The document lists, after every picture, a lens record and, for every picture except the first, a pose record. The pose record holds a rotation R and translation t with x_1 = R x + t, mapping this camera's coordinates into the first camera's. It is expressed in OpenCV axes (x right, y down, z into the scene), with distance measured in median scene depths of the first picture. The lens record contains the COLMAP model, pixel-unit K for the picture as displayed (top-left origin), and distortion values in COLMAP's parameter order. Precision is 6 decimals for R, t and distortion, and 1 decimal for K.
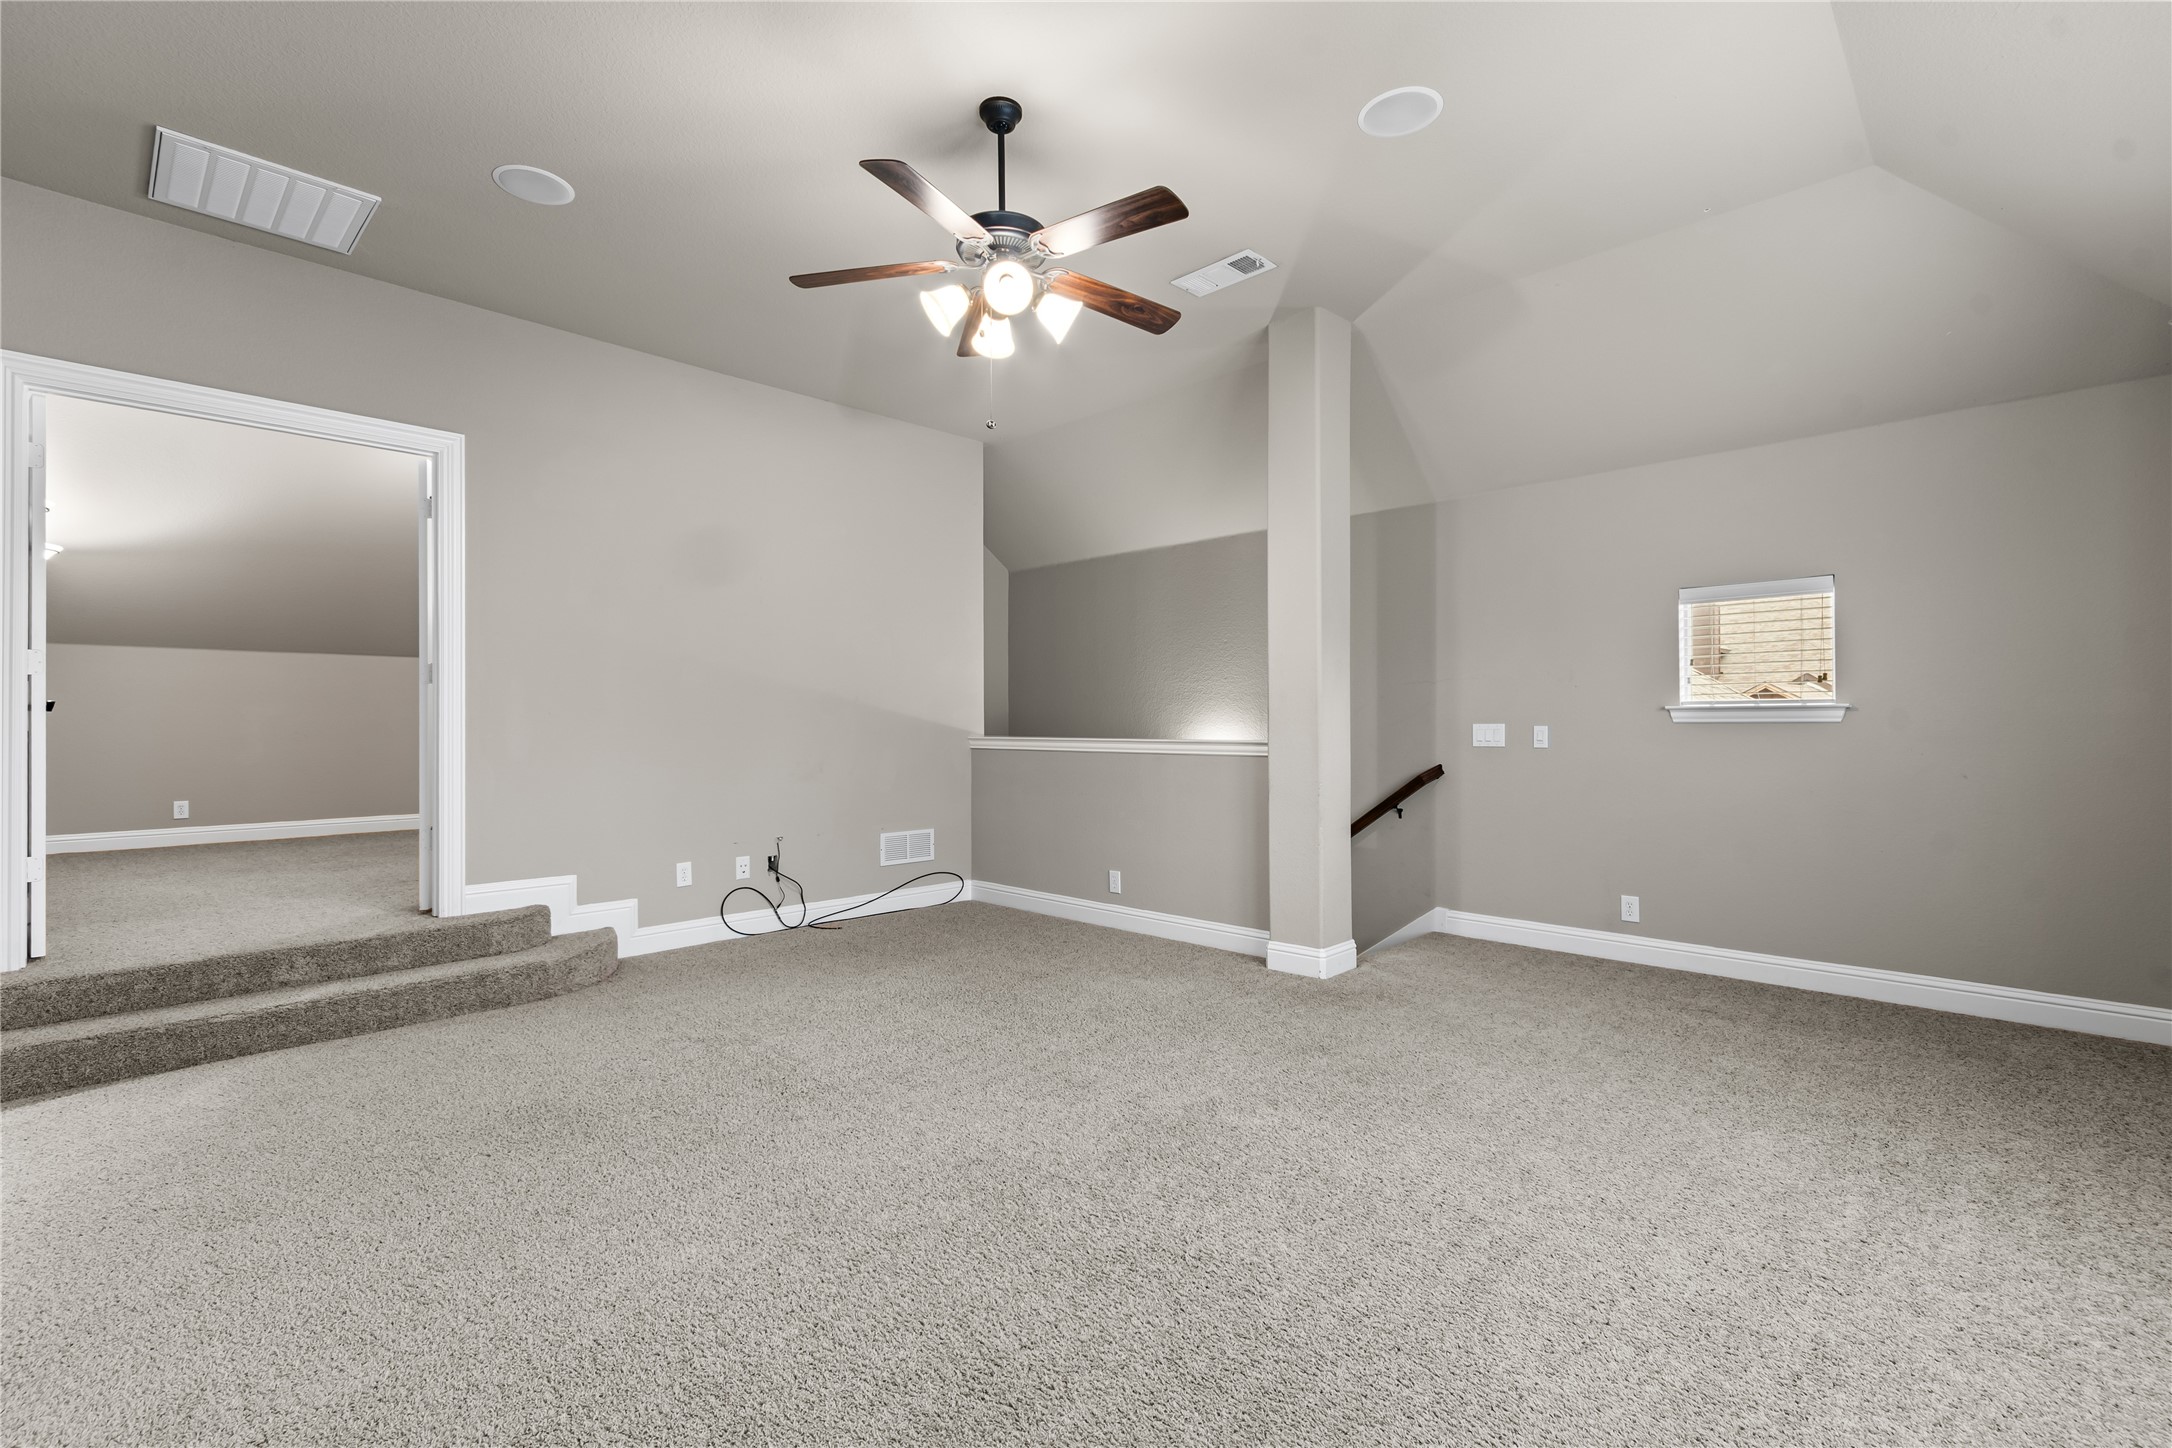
lens RADIAL K [[956.1, 0, 1086.0], [0, 956.1, 724.0], [0, 0, 1]] dist [-0.000537, -0.000012]
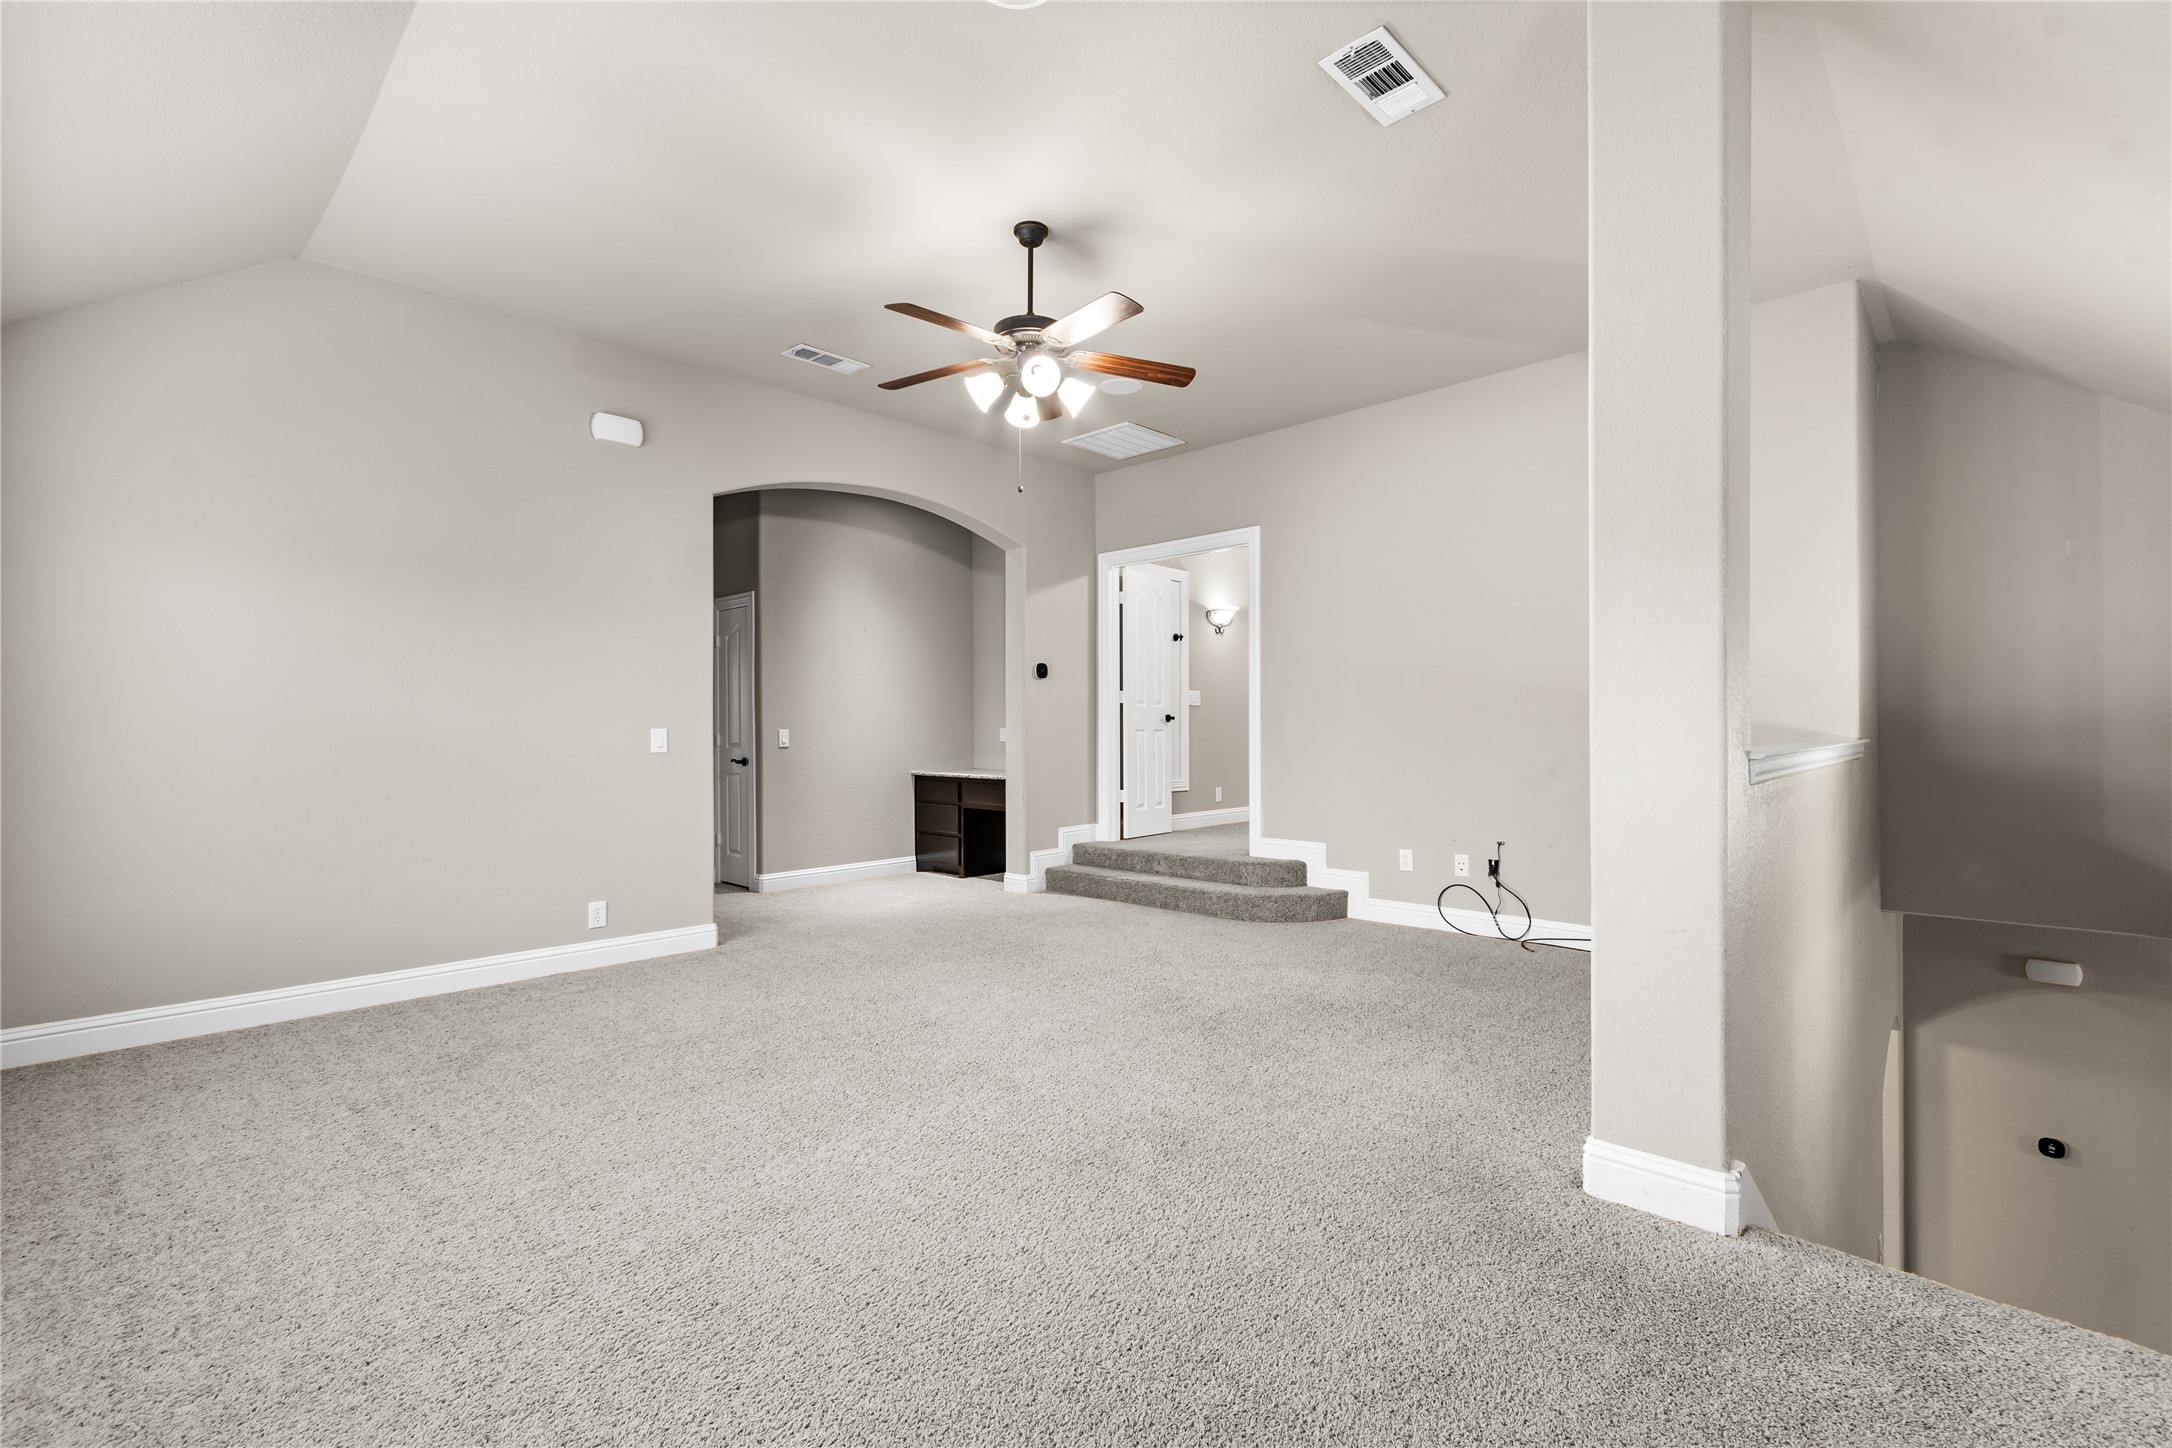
lens RADIAL K [[971.6, 0, 1086.0], [0, 971.6, 724.0], [0, 0, 1]] dist [-0.000932, -0.000077]
pose [[0.009730, -0.002913, -0.999948, 0.788807], [0.005809, 0.999979, -0.002857, 0.000863], [0.999936, -0.005781, 0.009747, 0.697332]]
